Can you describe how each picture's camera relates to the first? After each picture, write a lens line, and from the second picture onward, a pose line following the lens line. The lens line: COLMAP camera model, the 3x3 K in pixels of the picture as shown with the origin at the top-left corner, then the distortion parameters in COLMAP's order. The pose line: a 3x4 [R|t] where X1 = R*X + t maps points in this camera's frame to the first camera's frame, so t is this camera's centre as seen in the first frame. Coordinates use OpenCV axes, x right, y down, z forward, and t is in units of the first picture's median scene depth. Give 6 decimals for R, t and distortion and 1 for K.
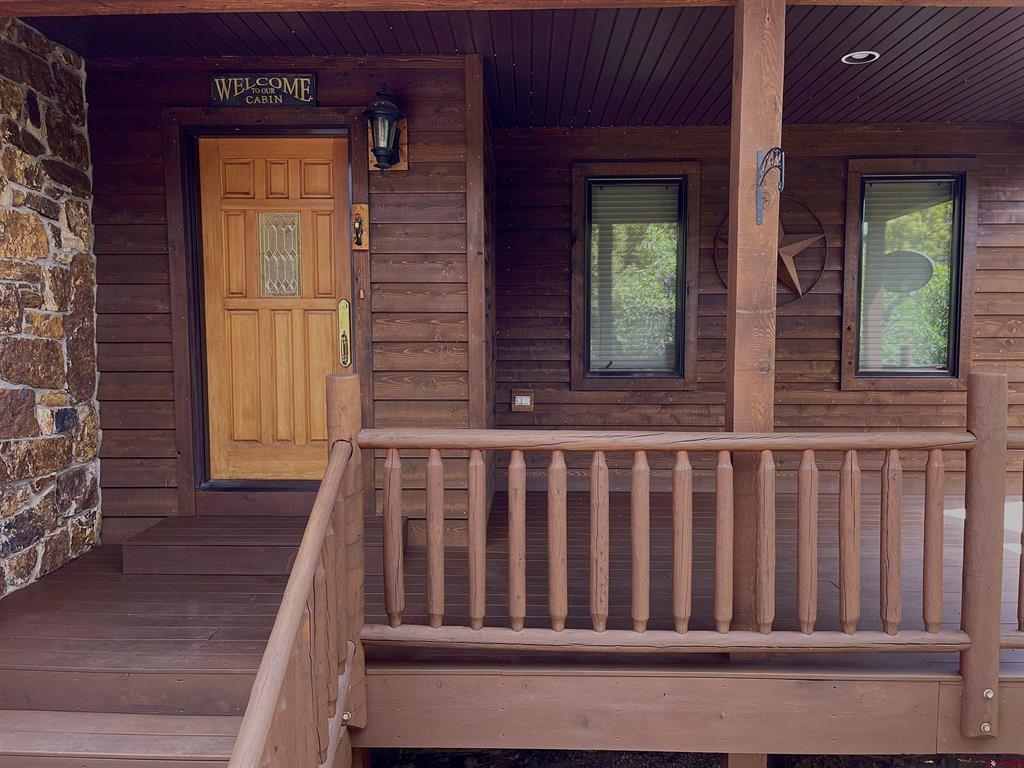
lens RADIAL K [[777.7, 0, 505.4], [0, 777.7, 386.3], [0, 0, 1]] dist [0.059677, -0.084836]
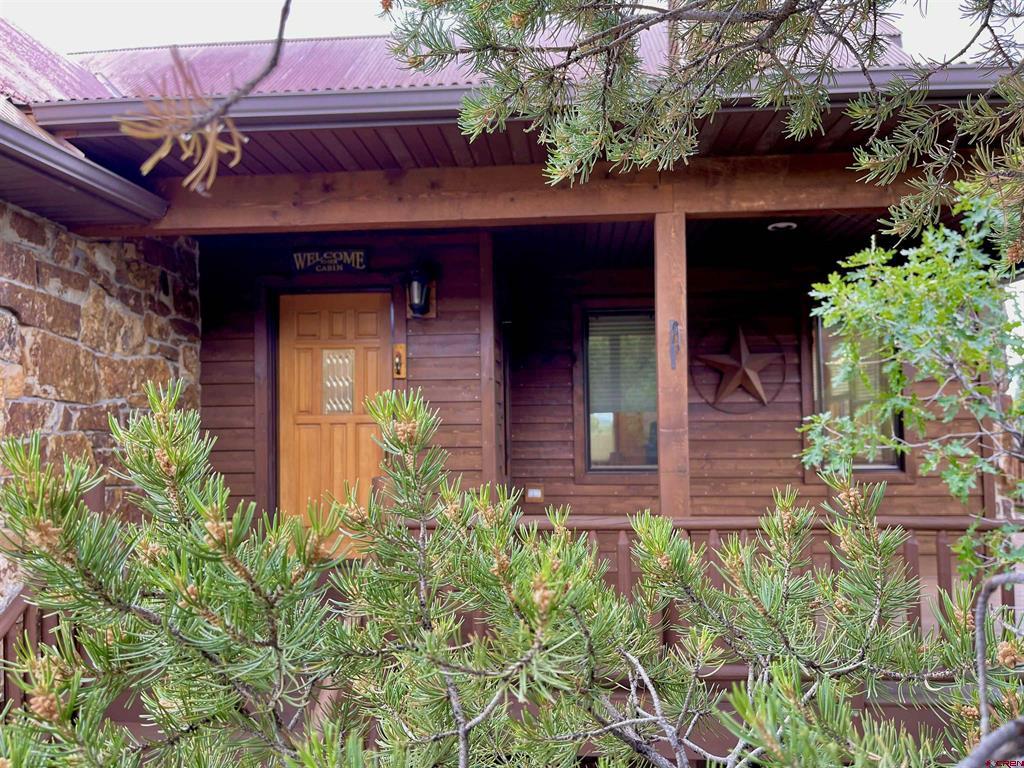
lens RADIAL K [[777.7, 0, 505.4], [0, 777.7, 386.3], [0, 0, 1]] dist [0.059677, -0.084836]
pose [[0.998441, -0.013168, -0.054238, 0.062193], [0.006802, 0.993235, -0.115922, -0.008572], [0.055398, 0.115373, 0.991776, -0.282890]]
